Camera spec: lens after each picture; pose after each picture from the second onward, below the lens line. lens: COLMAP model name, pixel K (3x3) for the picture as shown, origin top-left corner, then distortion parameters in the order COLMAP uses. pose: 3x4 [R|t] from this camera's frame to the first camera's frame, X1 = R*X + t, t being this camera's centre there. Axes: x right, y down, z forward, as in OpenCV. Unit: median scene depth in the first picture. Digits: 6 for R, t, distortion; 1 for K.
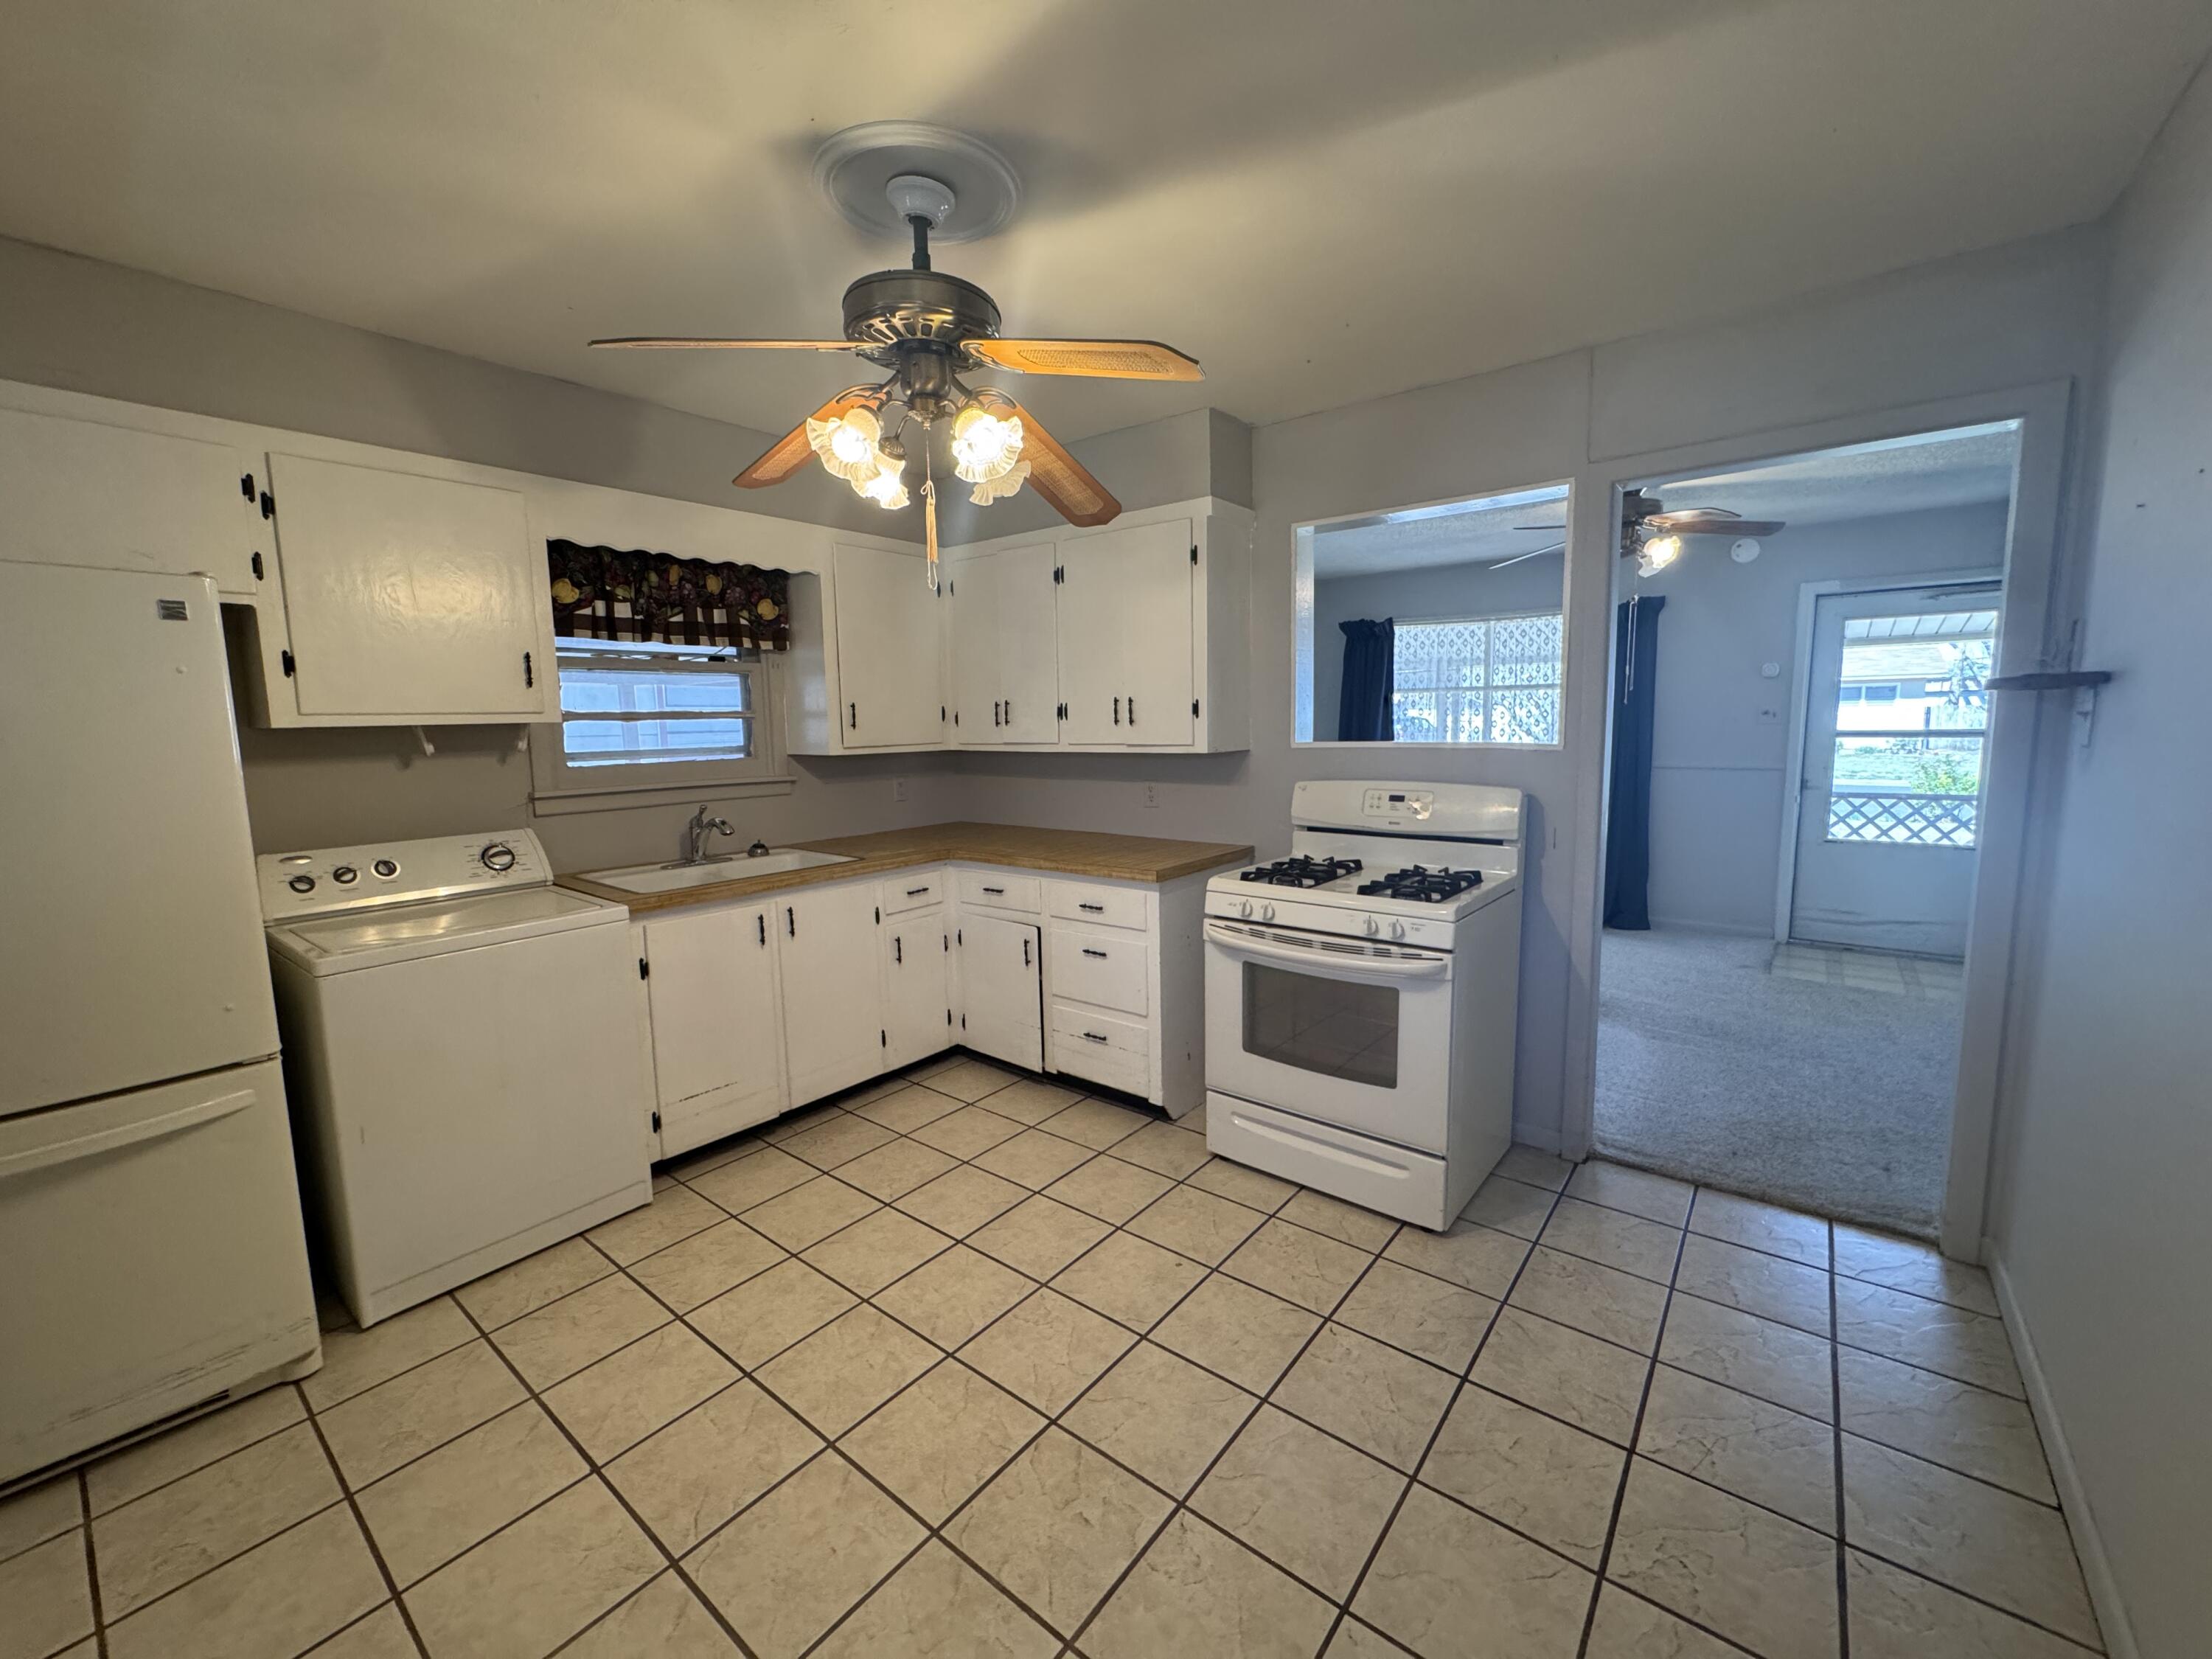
lens RADIAL K [[885.2, 0, 1106.6], [0, 885.2, 826.2], [0, 0, 1]] dist [-0.005286, 0.001083]
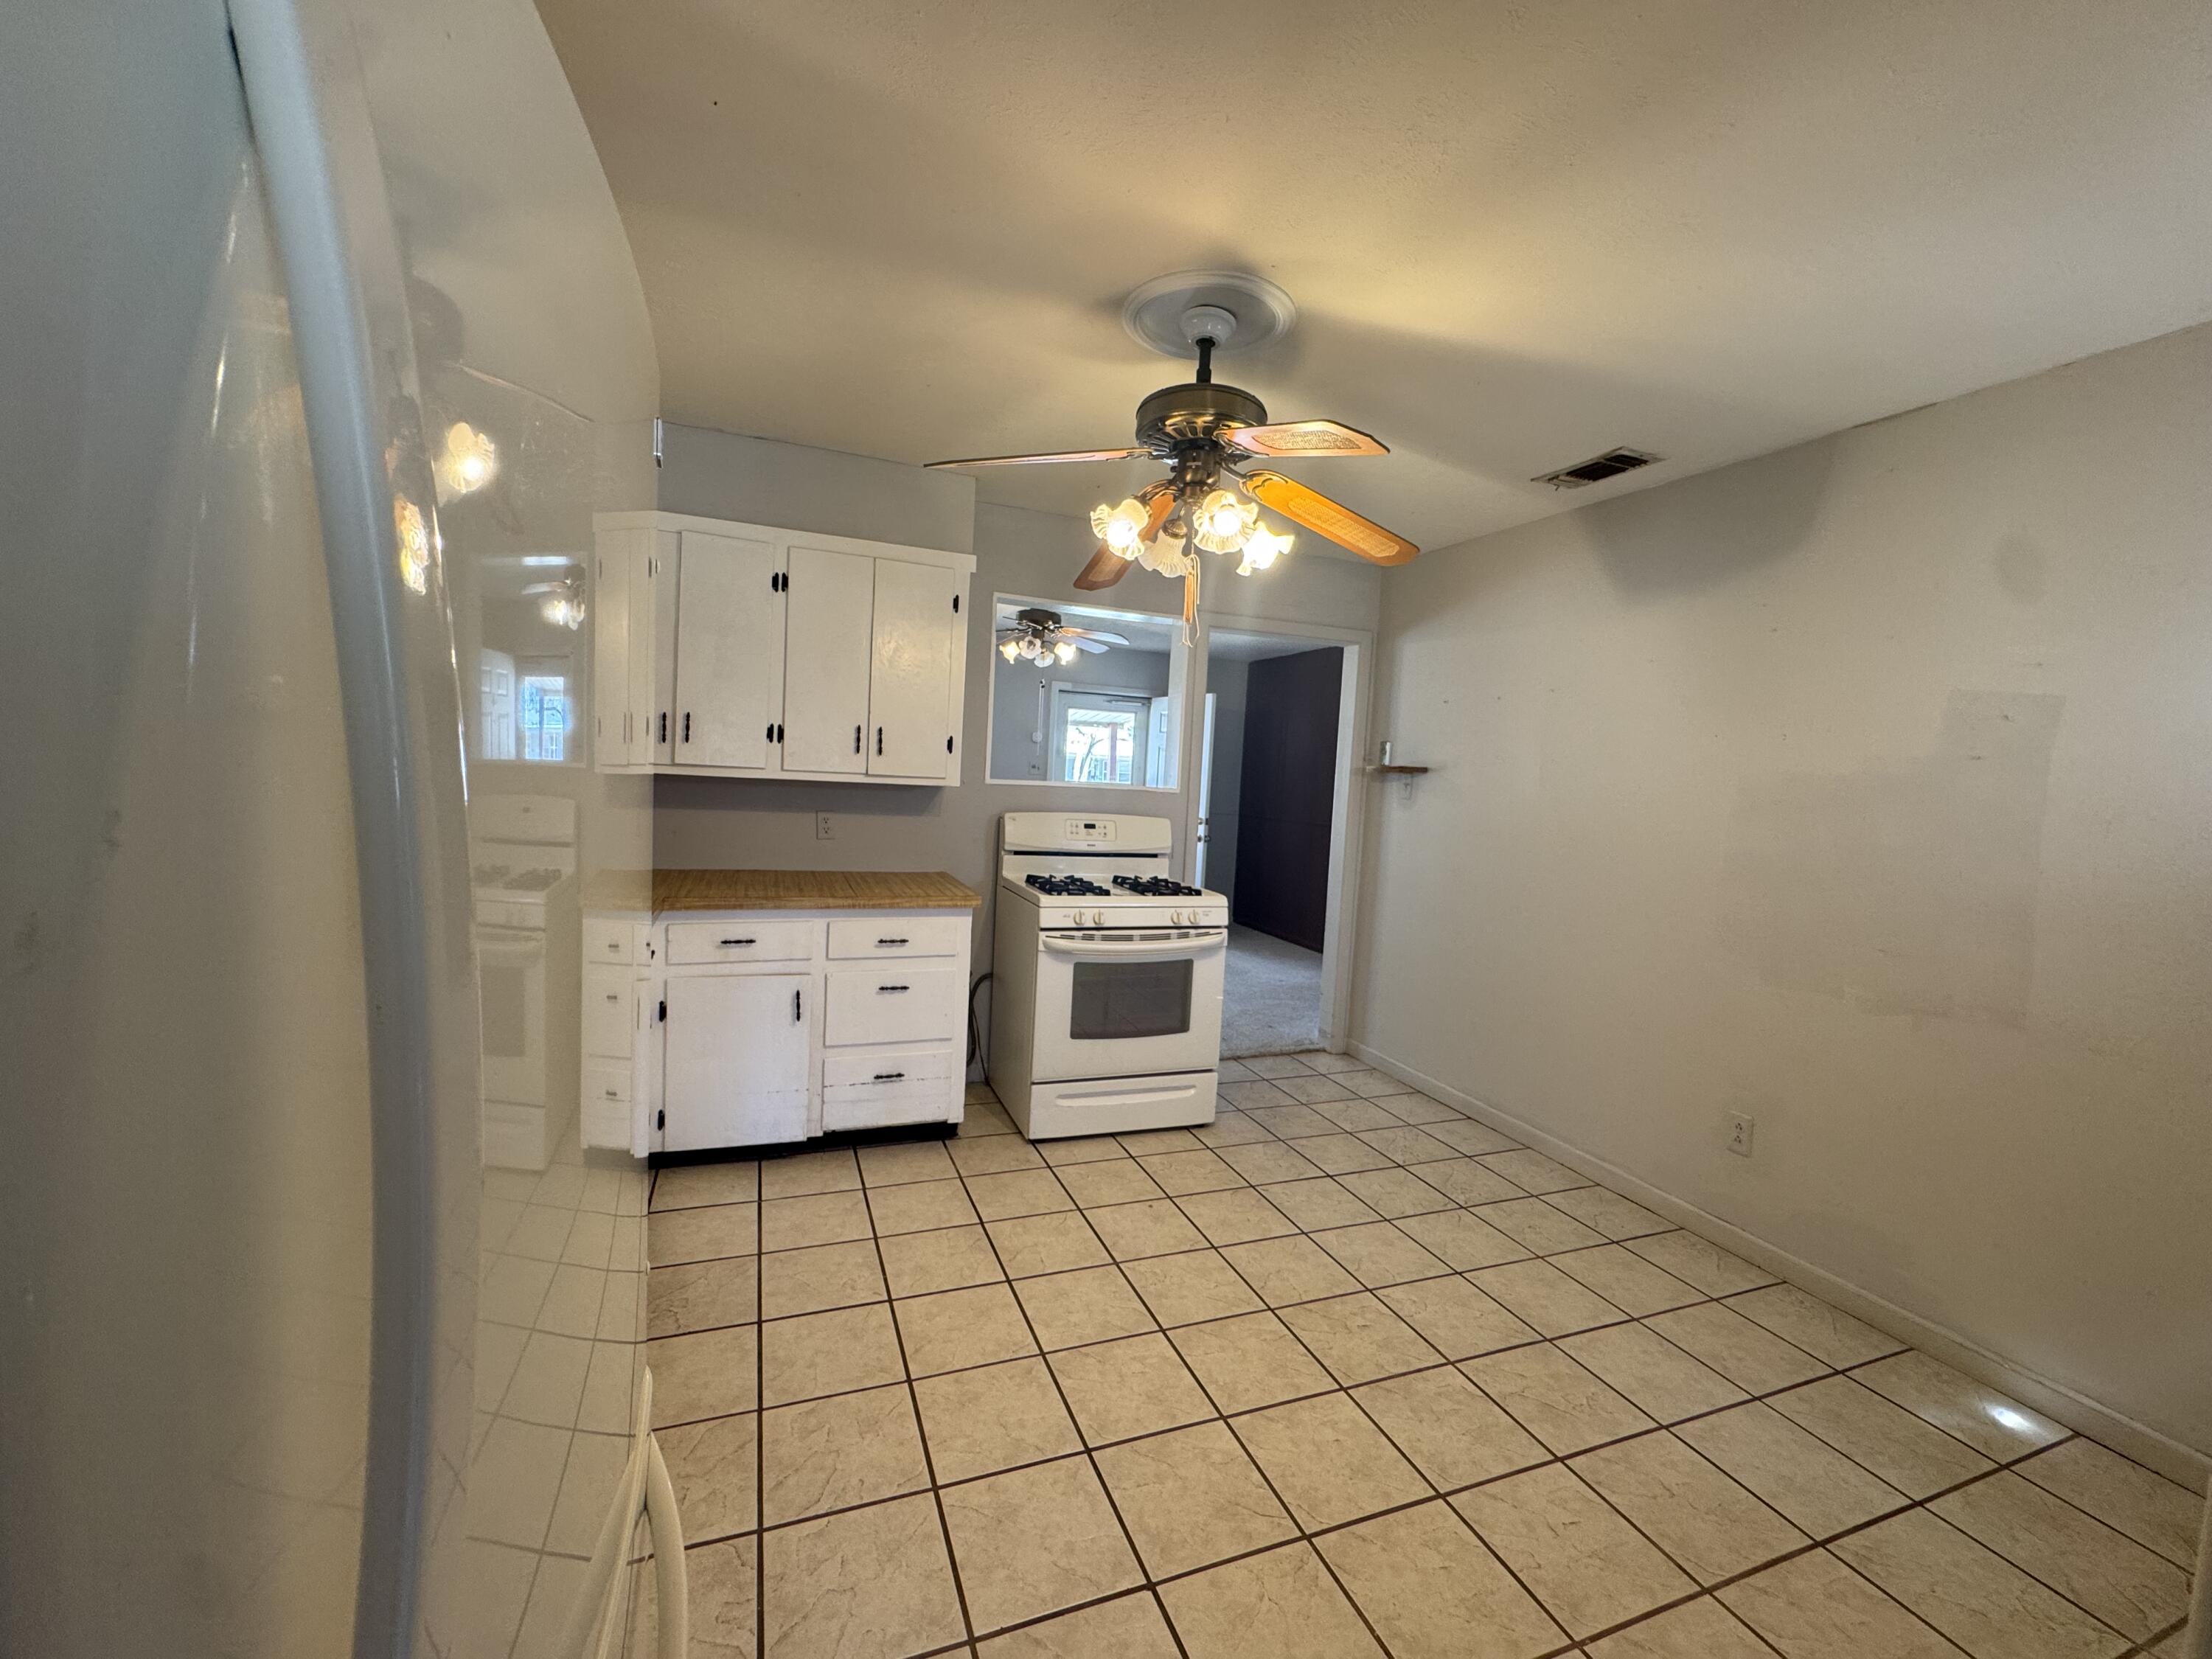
lens RADIAL K [[885.2, 0, 1106.7], [0, 885.2, 827.4], [0, 0, 1]] dist [-0.005286, 0.001083]
pose [[0.502779, -0.009282, 0.864365, -0.820077], [0.041409, 0.999053, -0.013358, -0.011831], [-0.863422, 0.042508, 0.502688, 0.338702]]
